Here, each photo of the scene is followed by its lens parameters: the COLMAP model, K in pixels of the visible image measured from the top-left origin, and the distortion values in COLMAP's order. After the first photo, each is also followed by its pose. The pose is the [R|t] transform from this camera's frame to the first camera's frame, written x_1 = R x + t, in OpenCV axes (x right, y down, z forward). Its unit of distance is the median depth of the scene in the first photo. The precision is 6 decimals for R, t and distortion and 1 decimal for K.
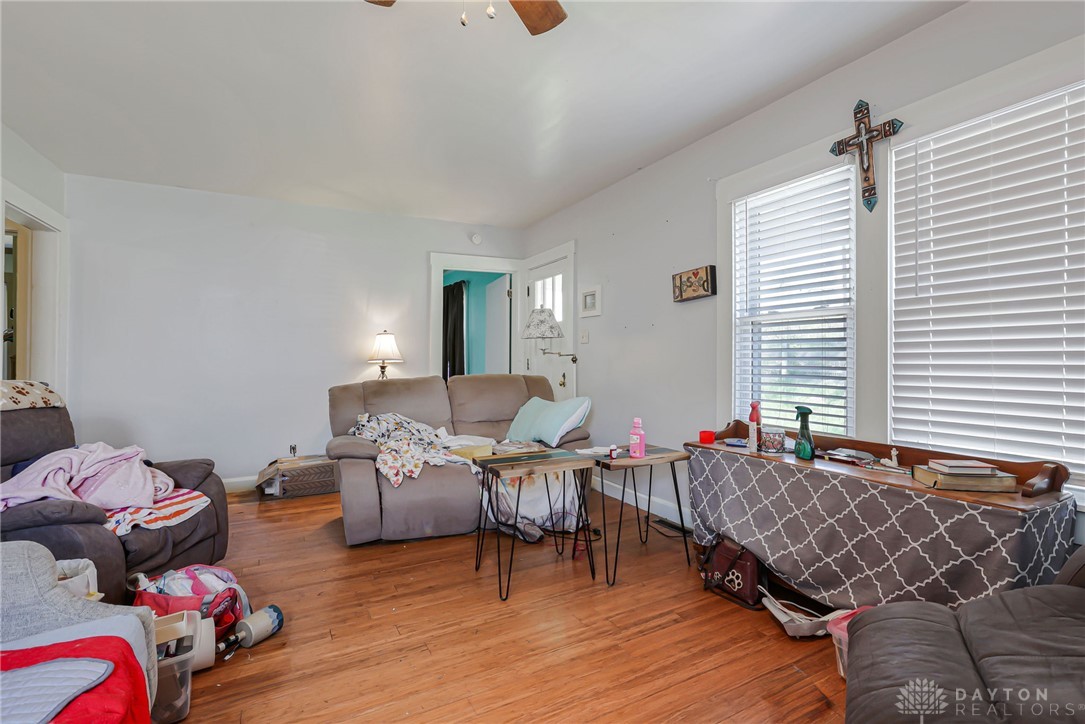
lens RADIAL K [[514.0, 0, 551.7], [0, 514.0, 356.7], [0, 0, 1]] dist [-0.021388, 0.000459]
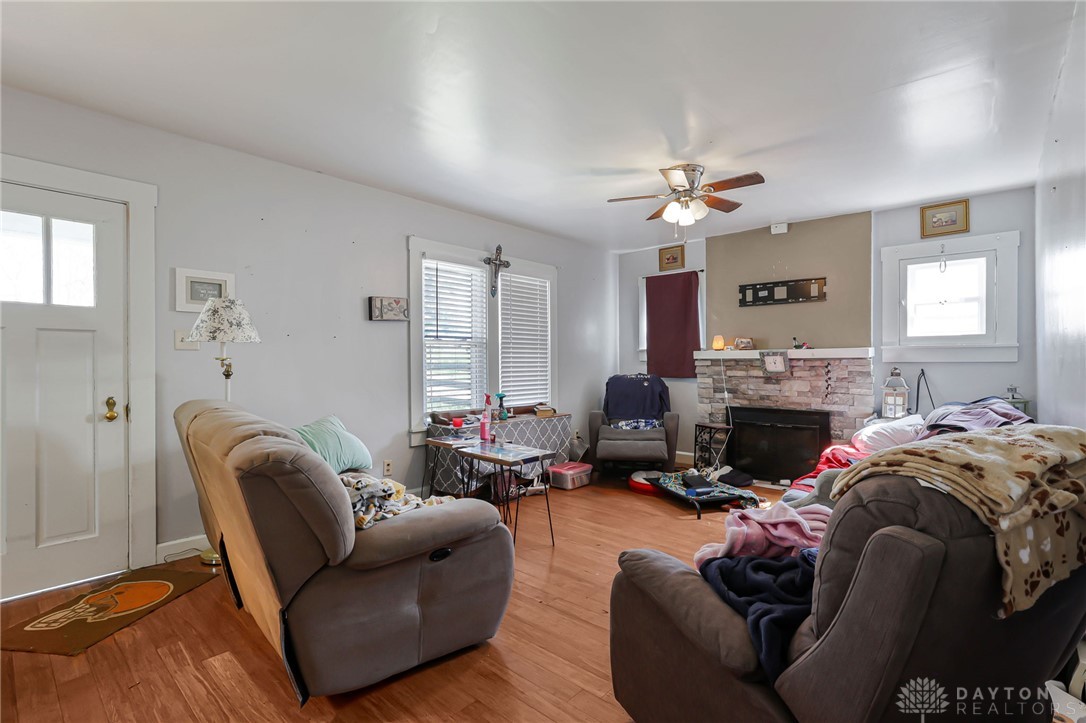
lens RADIAL K [[514.5, 0, 547.7], [0, 514.5, 364.5], [0, 0, 1]] dist [-0.021388, 0.000459]
pose [[-0.351302, 0.003296, 0.936256, -1.391062], [0.004106, 0.999990, -0.001980, -0.007921], [-0.936253, 0.003149, -0.351312, 1.509582]]
